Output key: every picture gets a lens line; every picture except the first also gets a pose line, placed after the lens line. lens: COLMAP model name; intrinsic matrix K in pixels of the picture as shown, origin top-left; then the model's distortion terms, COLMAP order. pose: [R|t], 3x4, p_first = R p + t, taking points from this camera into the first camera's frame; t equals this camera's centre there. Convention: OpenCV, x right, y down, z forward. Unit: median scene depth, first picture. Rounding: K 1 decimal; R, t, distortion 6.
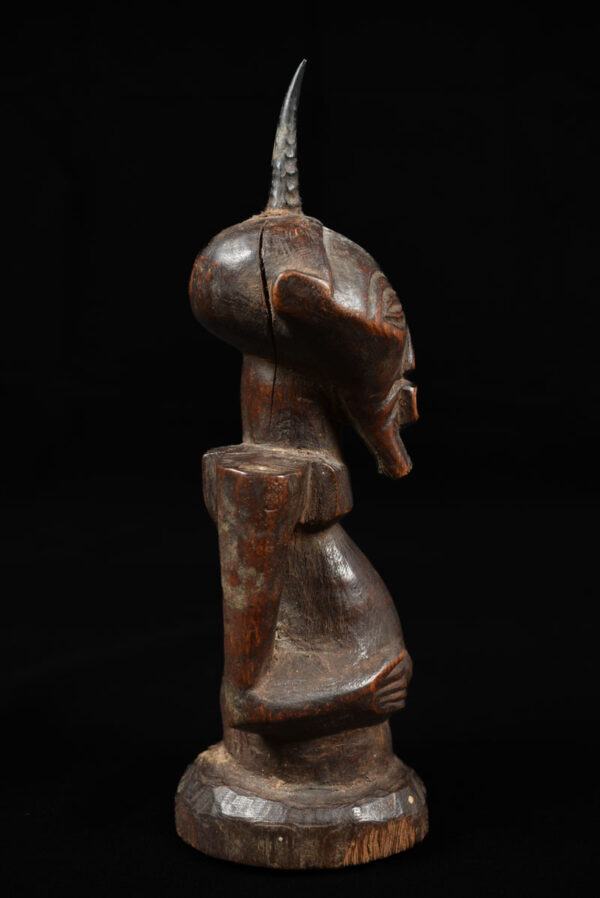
lens RADIAL K [[994.1, 0, 300.0], [0, 994.1, 449.0], [0, 0, 1]] dist [-0.008669, -0.016030]
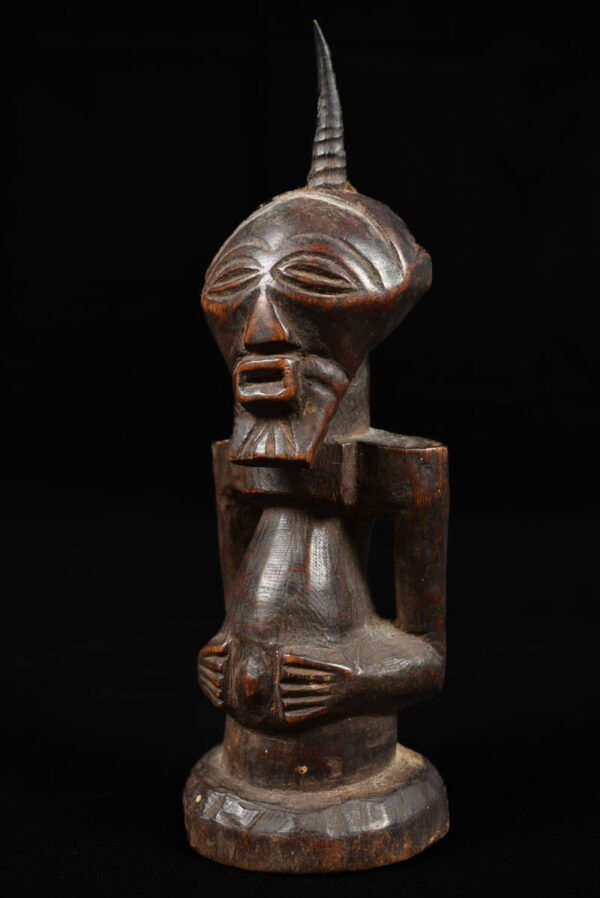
lens RADIAL K [[1090.8, 0, 300.0], [0, 1090.8, 449.0], [0, 0, 1]] dist [0.018022, 0.011843]
pose [[-0.446725, 0.054461, -0.893012, 1.026552], [-0.071433, 0.992788, 0.096280, -0.089773], [0.891815, 0.106801, -0.439612, 1.576915]]
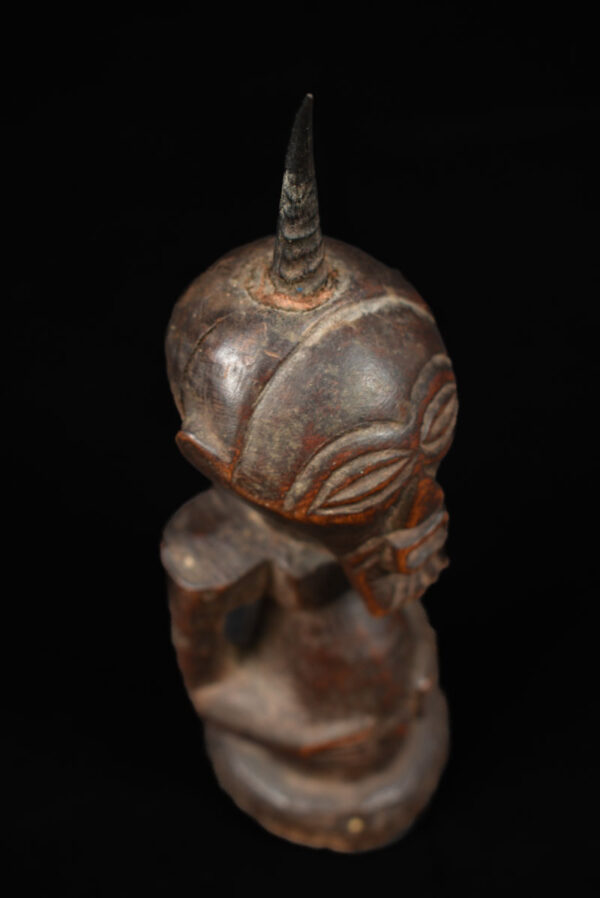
lens RADIAL K [[1312.1, 0, 300.0], [0, 1312.1, 449.0], [0, 0, 1]] dist [0.002565, 0.002269]
pose [[0.685394, 0.549463, -0.477834, 0.517139], [-0.019096, 0.669548, 0.742523, -0.880291], [0.727922, -0.499796, 0.469397, 0.557091]]
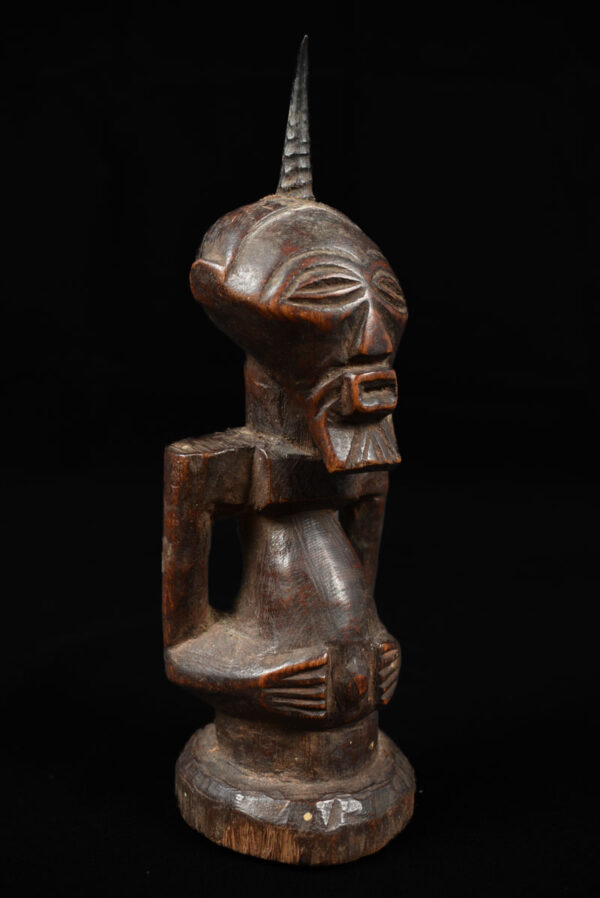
lens RADIAL K [[952.1, 0, 300.0], [0, 952.1, 449.0], [0, 0, 1]] dist [-0.016549, -0.006753]
pose [[0.592090, 0.086638, -0.801201, 0.827718], [-0.066174, 0.996074, 0.058808, -0.045170], [0.803150, 0.018200, 0.595498, 0.475822]]
